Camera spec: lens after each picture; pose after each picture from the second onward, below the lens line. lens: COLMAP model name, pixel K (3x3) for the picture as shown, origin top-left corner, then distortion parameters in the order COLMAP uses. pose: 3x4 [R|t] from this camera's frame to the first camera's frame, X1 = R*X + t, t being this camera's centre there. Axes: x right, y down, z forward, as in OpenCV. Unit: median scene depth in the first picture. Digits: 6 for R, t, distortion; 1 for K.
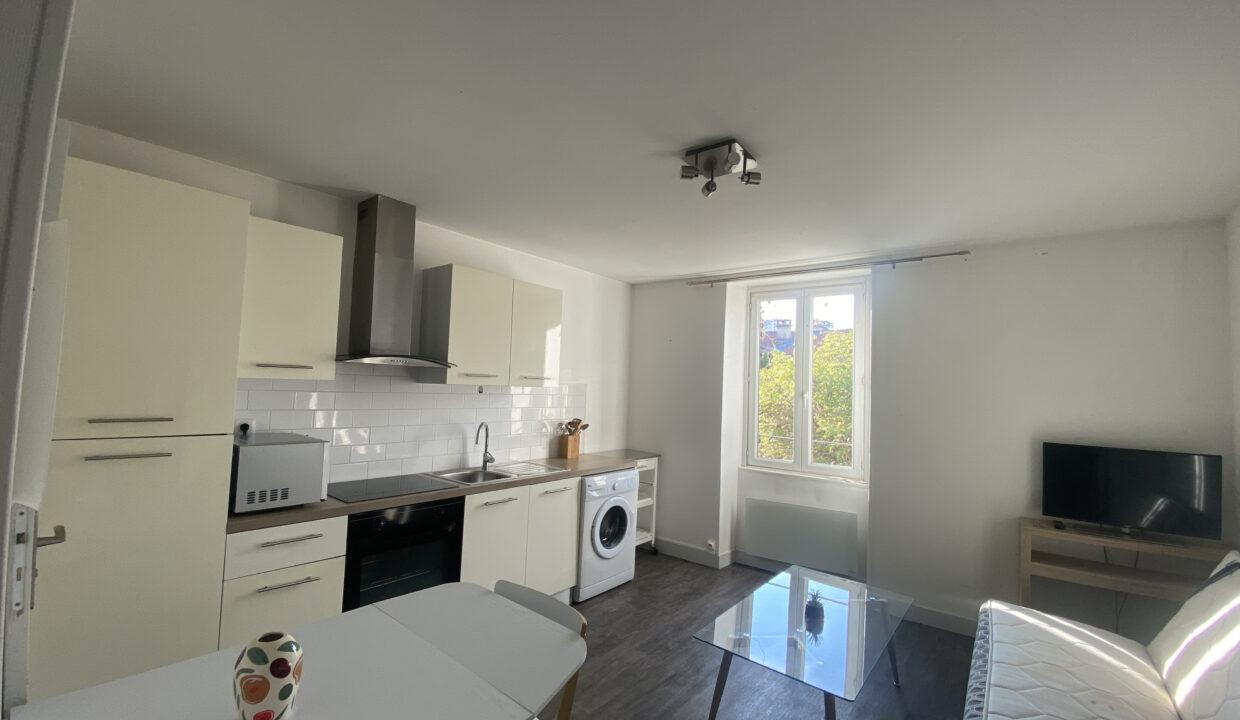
lens RADIAL K [[485.6, 0, 613.5], [0, 485.6, 354.5], [0, 0, 1]] dist [-0.027103, -0.000171]
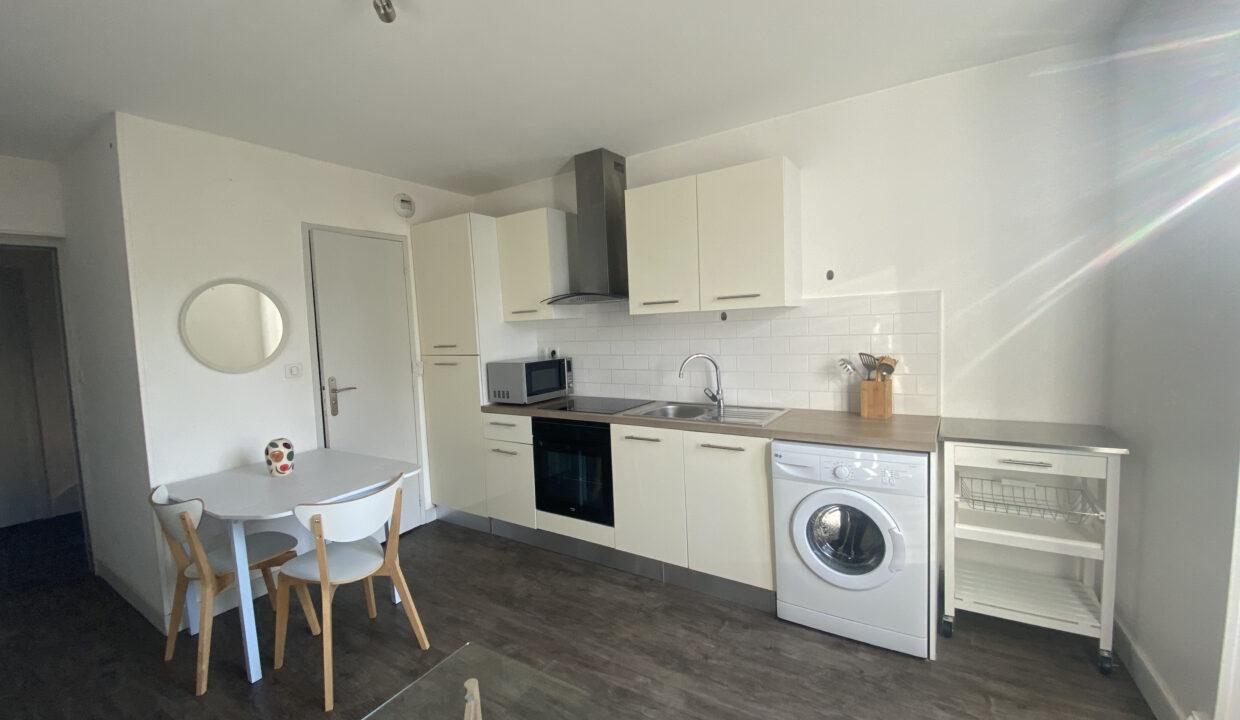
lens RADIAL K [[485.6, 0, 613.5], [0, 485.6, 354.5], [0, 0, 1]] dist [-0.027103, -0.000171]
pose [[0.123458, 0.024196, -0.992055, 0.475857], [0.114348, 0.992697, 0.038442, 0.073147], [0.985740, -0.118185, 0.119789, 0.607324]]
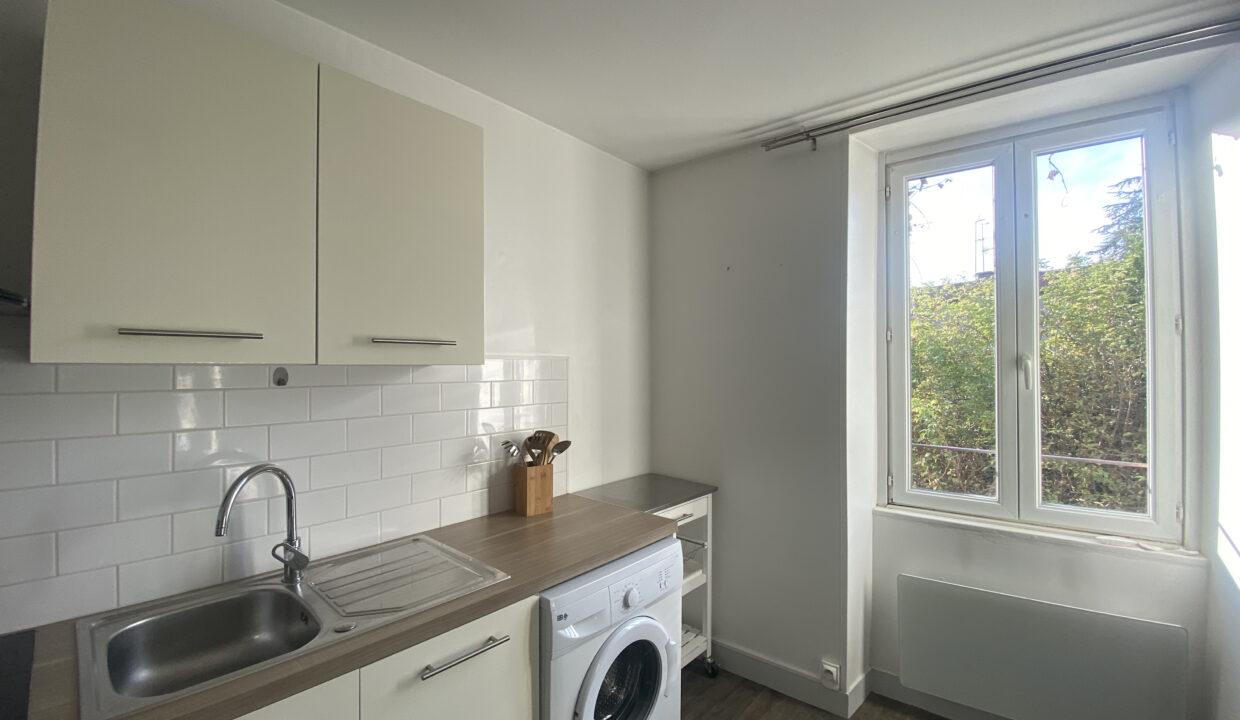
lens RADIAL K [[497.8, 0, 620.0], [0, 497.8, 360.0], [0, 0, 1]] dist [0.015397, -0.000008]
pose [[0.998933, -0.038614, -0.025352, 0.012454], [0.039905, 0.997821, 0.052549, 0.041689], [0.023267, -0.053504, 0.998297, 0.519122]]
